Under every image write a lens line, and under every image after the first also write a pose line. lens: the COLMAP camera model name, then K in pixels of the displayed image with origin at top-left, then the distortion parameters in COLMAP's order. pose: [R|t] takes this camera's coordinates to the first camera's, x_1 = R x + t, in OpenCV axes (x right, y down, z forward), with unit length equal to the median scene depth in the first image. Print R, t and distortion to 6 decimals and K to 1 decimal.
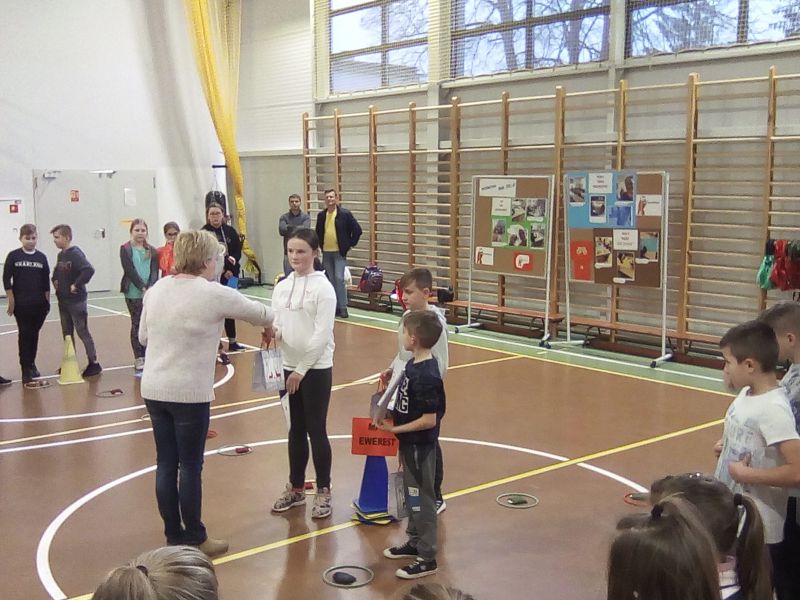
lens RADIAL K [[941.5, 0, 398.0], [0, 941.5, 337.7], [0, 0, 1]] dist [0.173395, -0.748801]
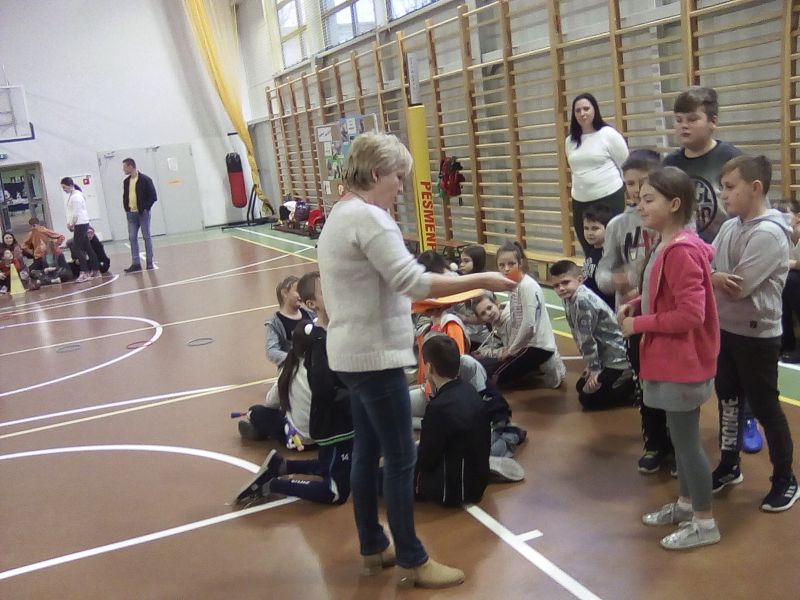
lens RADIAL K [[841.4, 0, 396.3], [0, 841.4, 327.7], [0, 0, 1]] dist [0.069997, -0.350777]
pose [[0.950551, -0.037886, -0.308249, 0.558491], [0.060230, 0.996176, 0.063296, 0.040026], [0.304672, -0.078732, 0.949198, -0.097036]]
